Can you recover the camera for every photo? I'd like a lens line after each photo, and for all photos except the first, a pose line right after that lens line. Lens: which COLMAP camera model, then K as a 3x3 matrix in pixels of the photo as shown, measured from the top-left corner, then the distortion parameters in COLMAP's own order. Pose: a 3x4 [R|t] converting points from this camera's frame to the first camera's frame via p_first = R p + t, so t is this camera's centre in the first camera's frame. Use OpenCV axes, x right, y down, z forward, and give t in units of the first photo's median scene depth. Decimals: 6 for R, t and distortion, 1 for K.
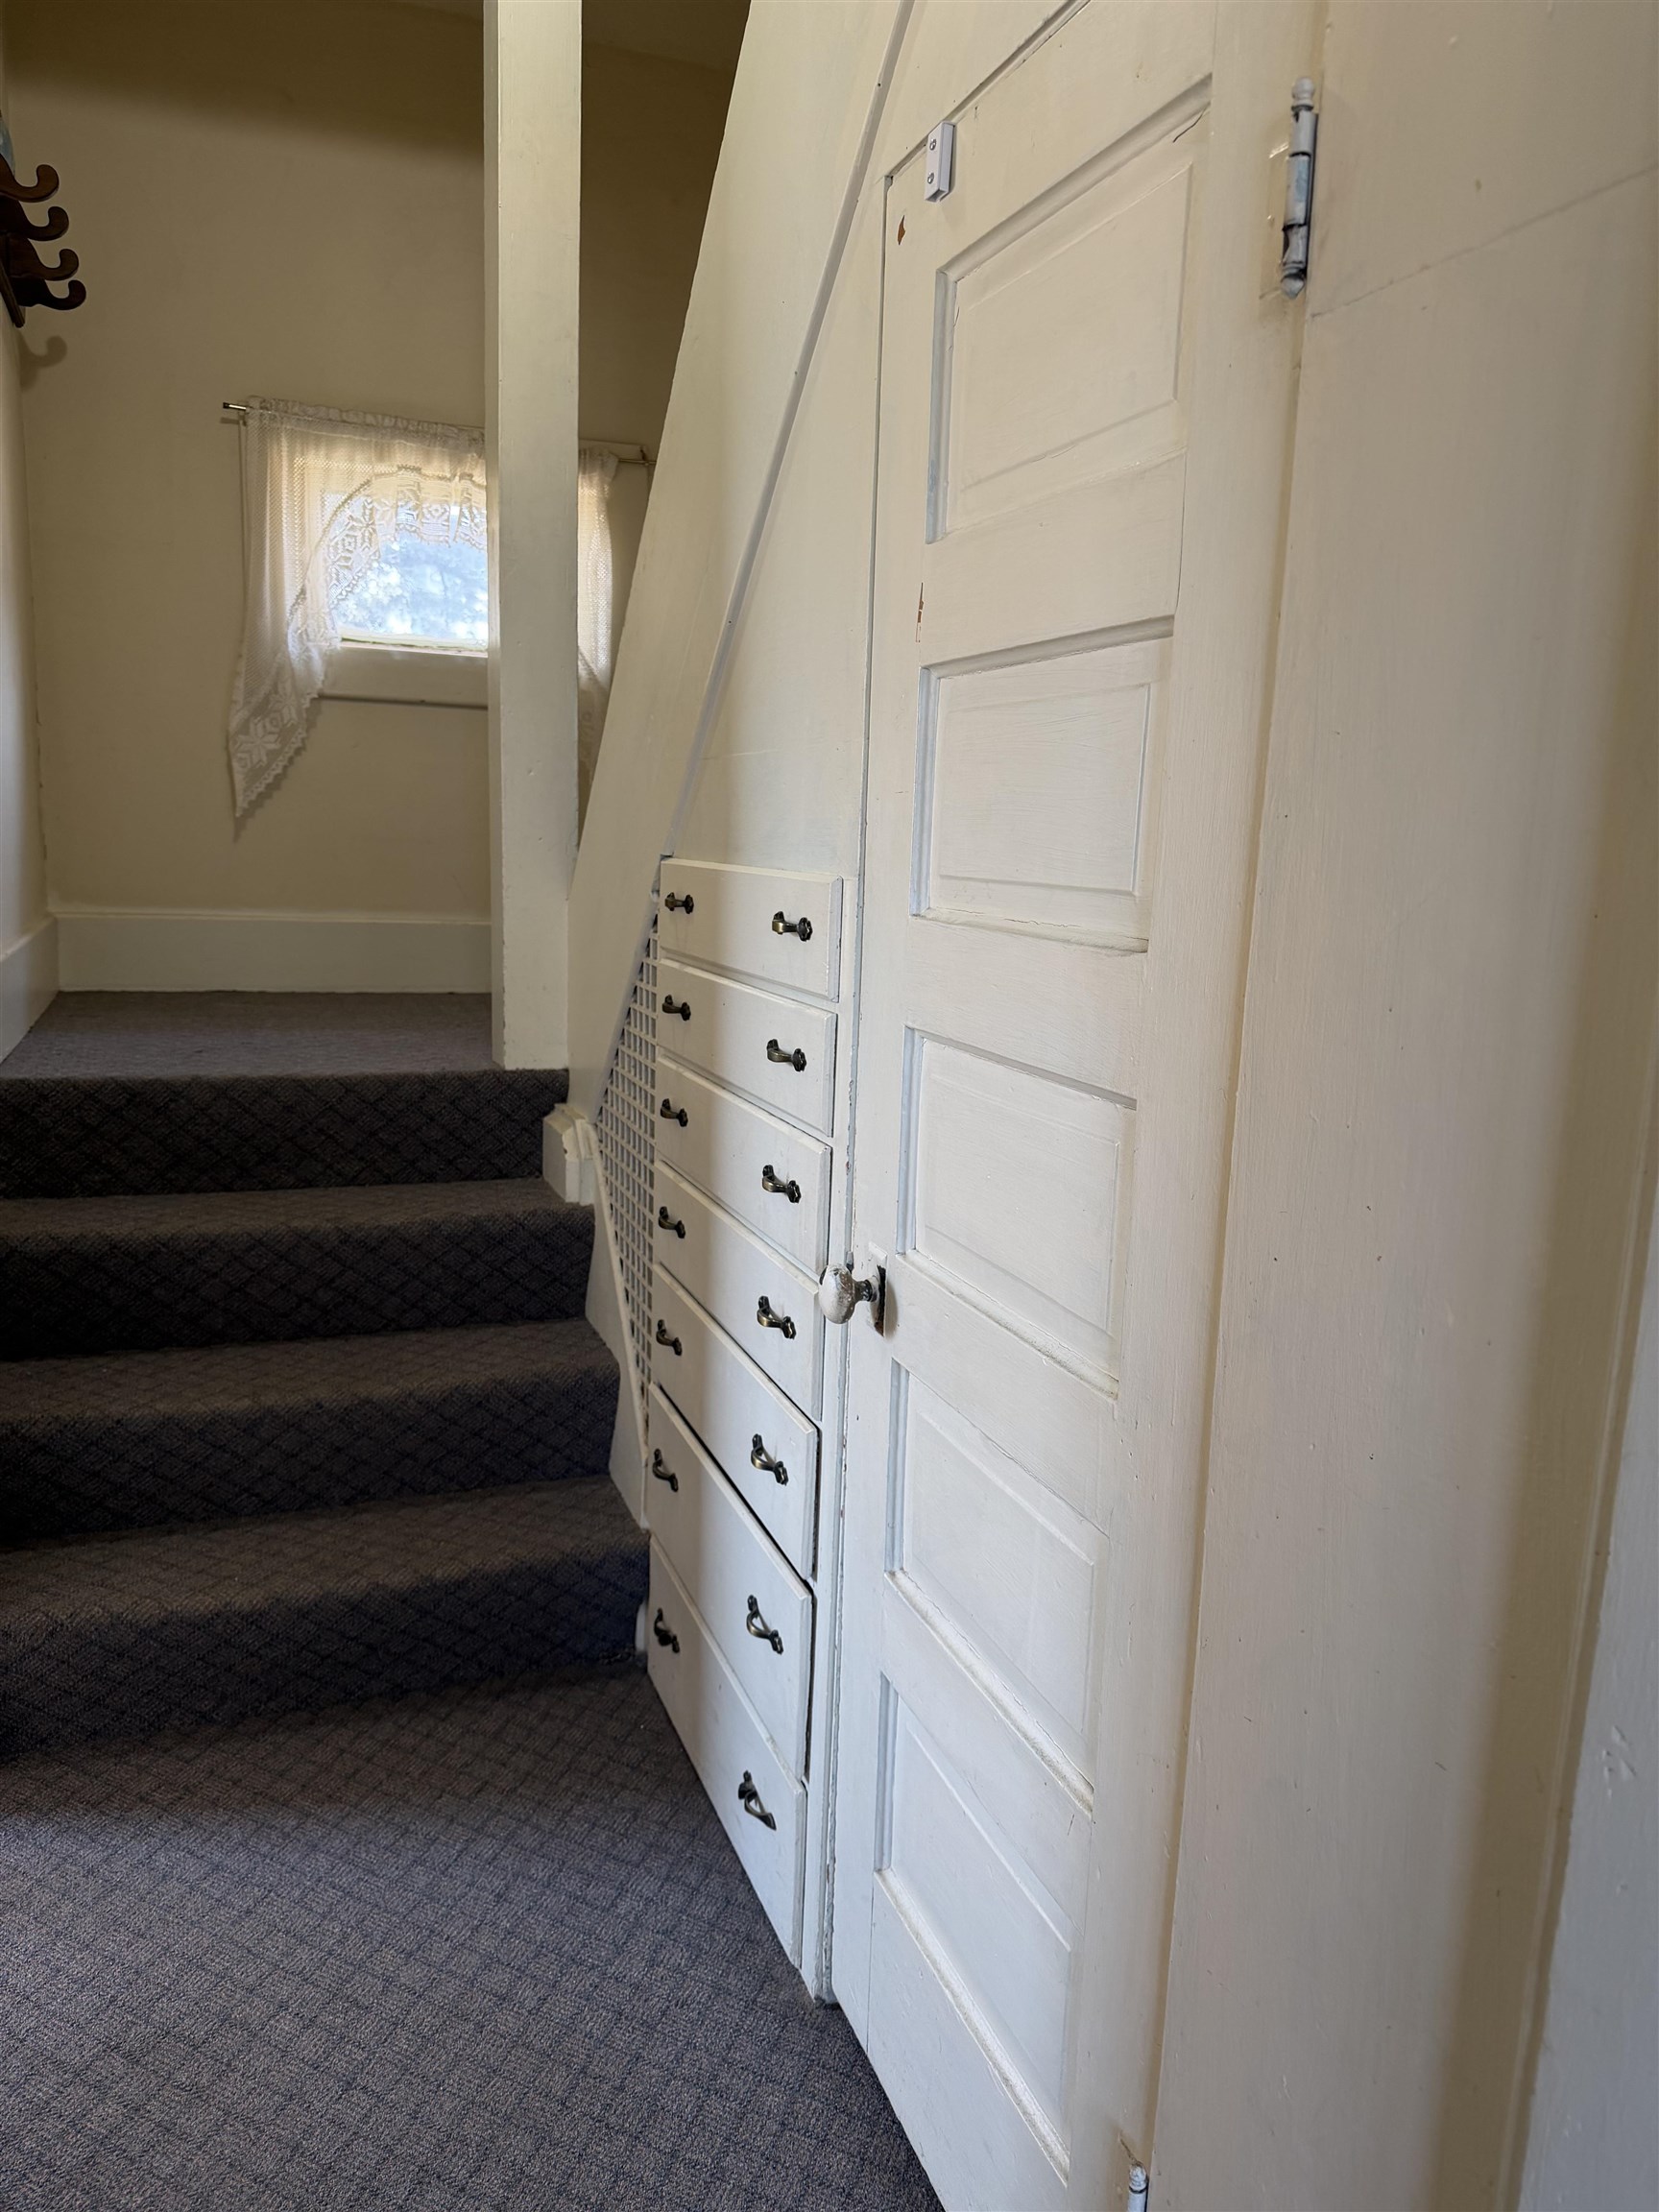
lens RADIAL K [[1559.7, 0, 835.3], [0, 1559.7, 1101.1], [0, 0, 1]] dist [0.093712, -0.136231]
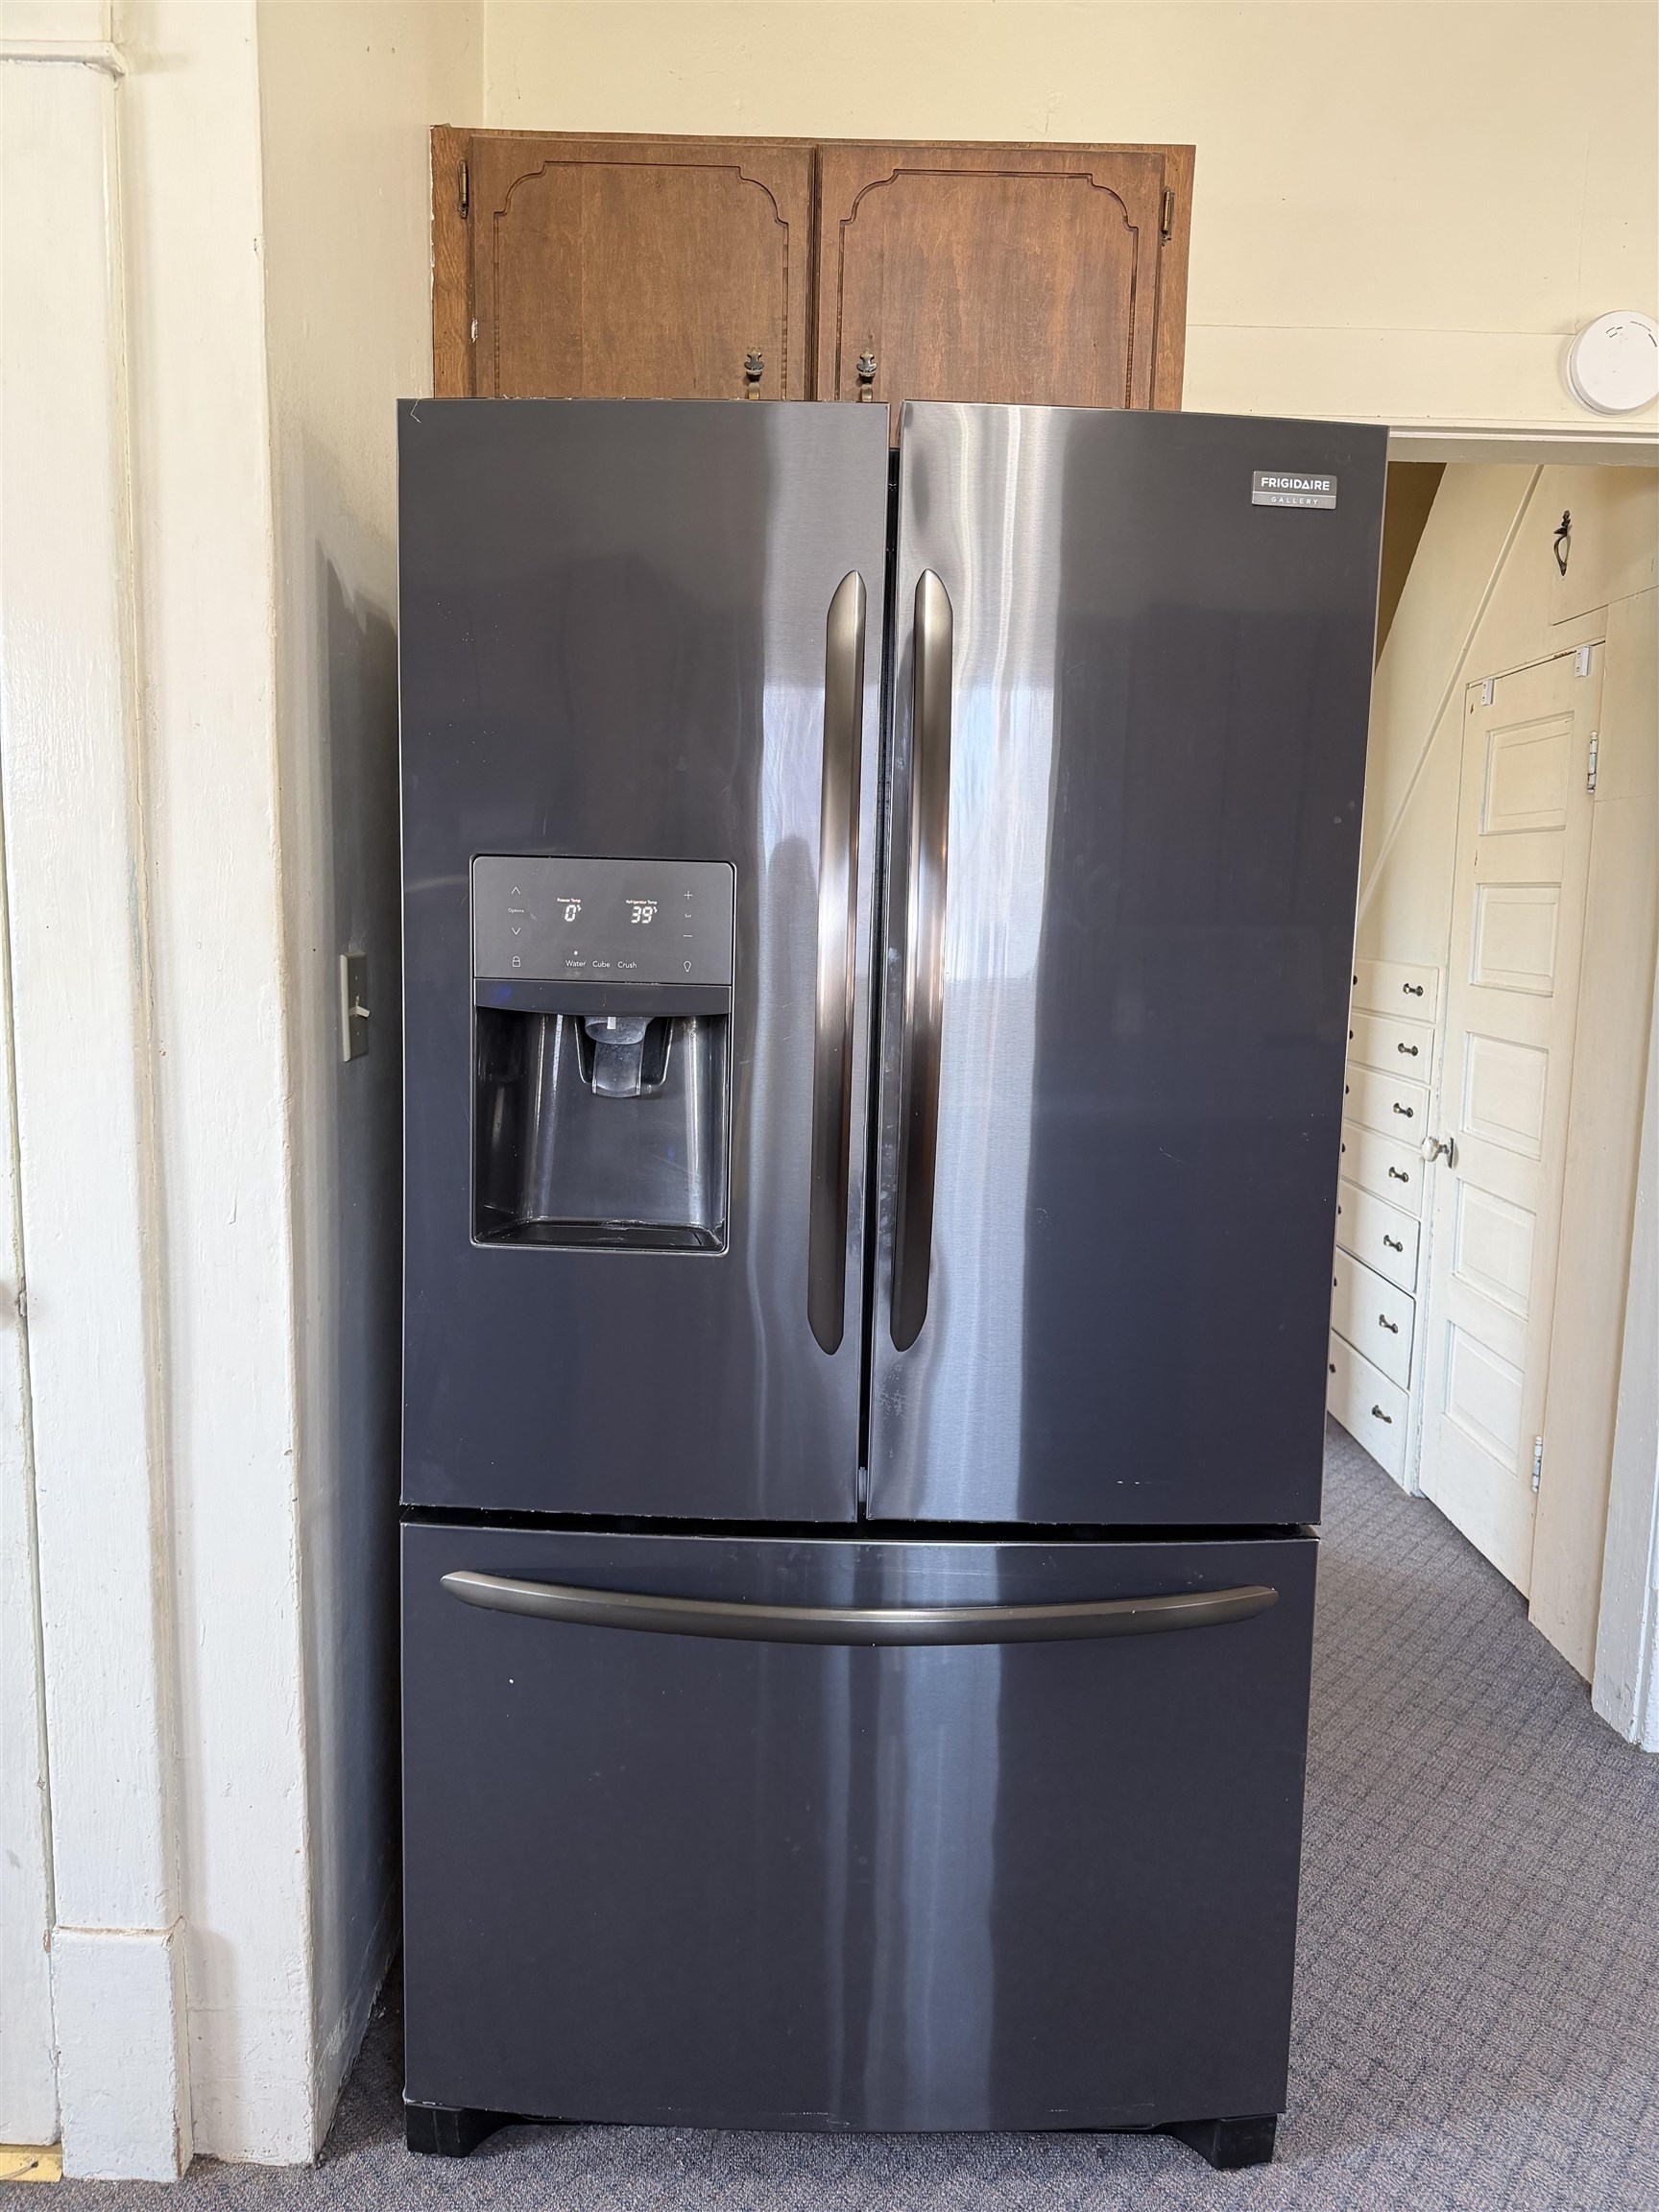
lens RADIAL K [[1559.7, 0, 835.3], [0, 1559.7, 1101.1], [0, 0, 1]] dist [0.093712, -0.136231]
pose [[0.931467, 0.029729, -0.362608, 0.023307], [-0.046117, 0.998265, -0.036620, 0.170155], [0.360890, 0.050833, 0.931222, -1.394571]]
